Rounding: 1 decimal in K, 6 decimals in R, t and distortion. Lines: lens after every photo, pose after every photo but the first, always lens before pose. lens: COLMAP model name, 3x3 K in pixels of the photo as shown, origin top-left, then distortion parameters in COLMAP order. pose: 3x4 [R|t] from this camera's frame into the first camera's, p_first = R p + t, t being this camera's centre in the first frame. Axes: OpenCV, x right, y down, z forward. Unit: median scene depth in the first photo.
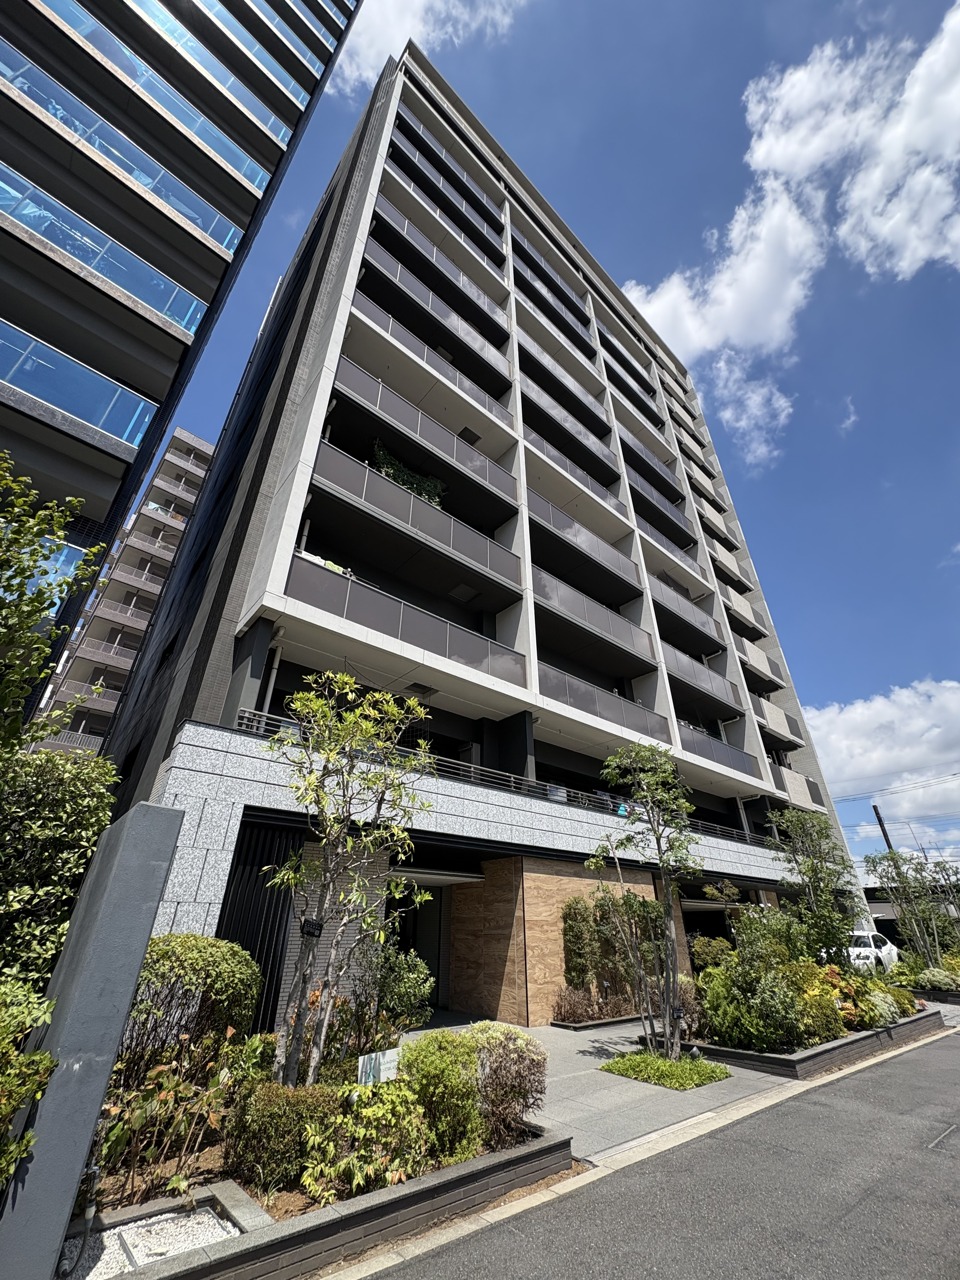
lens RADIAL K [[508.3, 0, 479.4], [0, 508.3, 636.9], [0, 0, 1]] dist [-0.009234, 0.000981]
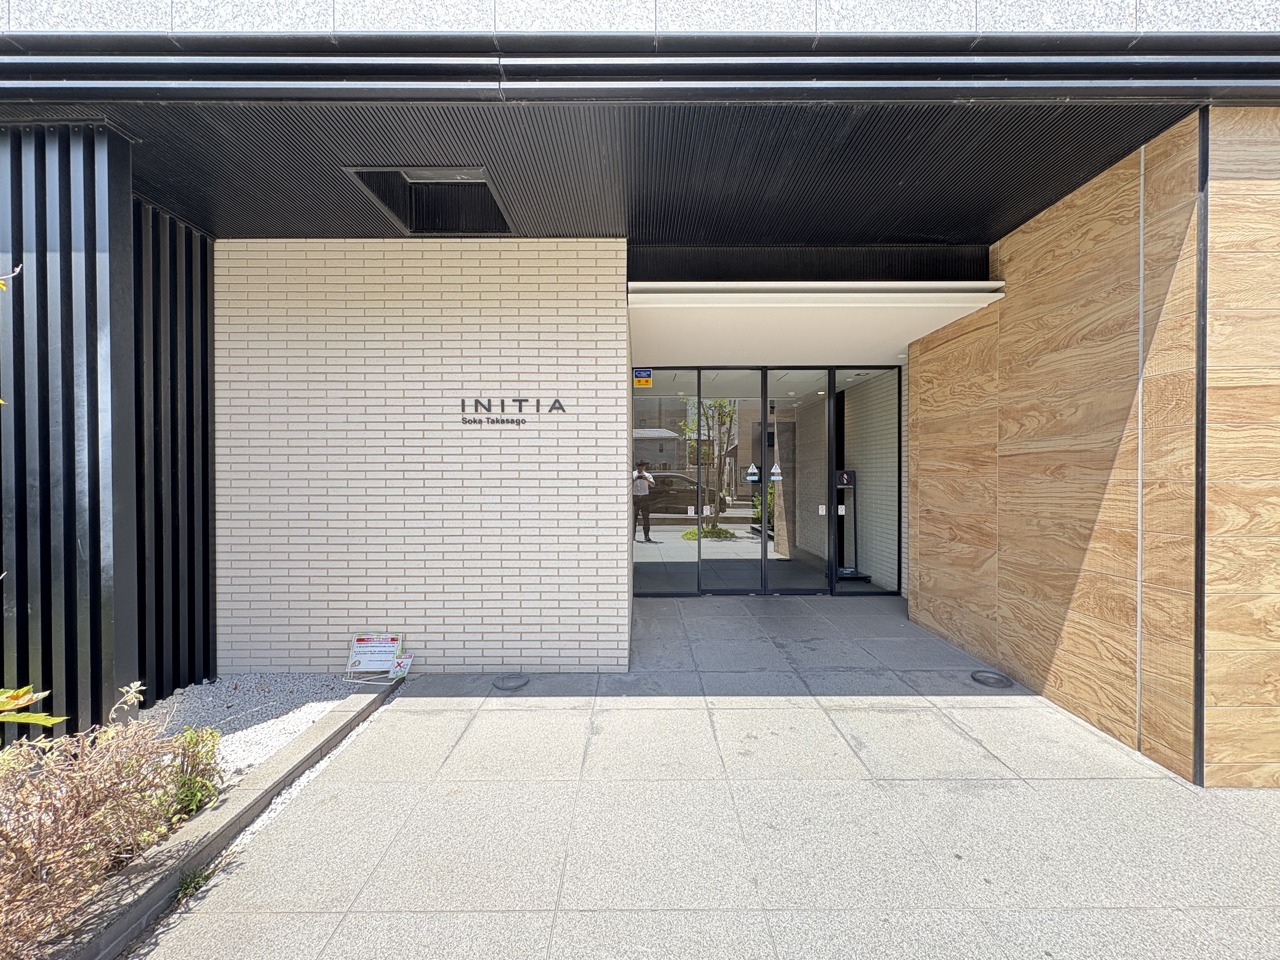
lens RADIAL K [[508.3, 0, 637.4], [0, 508.3, 479.8], [0, 0, 1]] dist [-0.009234, 0.000981]
pose [[0.753970, 0.002410, -0.656905, 0.045638], [0.331673, 0.861776, 0.383843, 0.412565], [0.567030, -0.507283, 0.648954, 0.673585]]
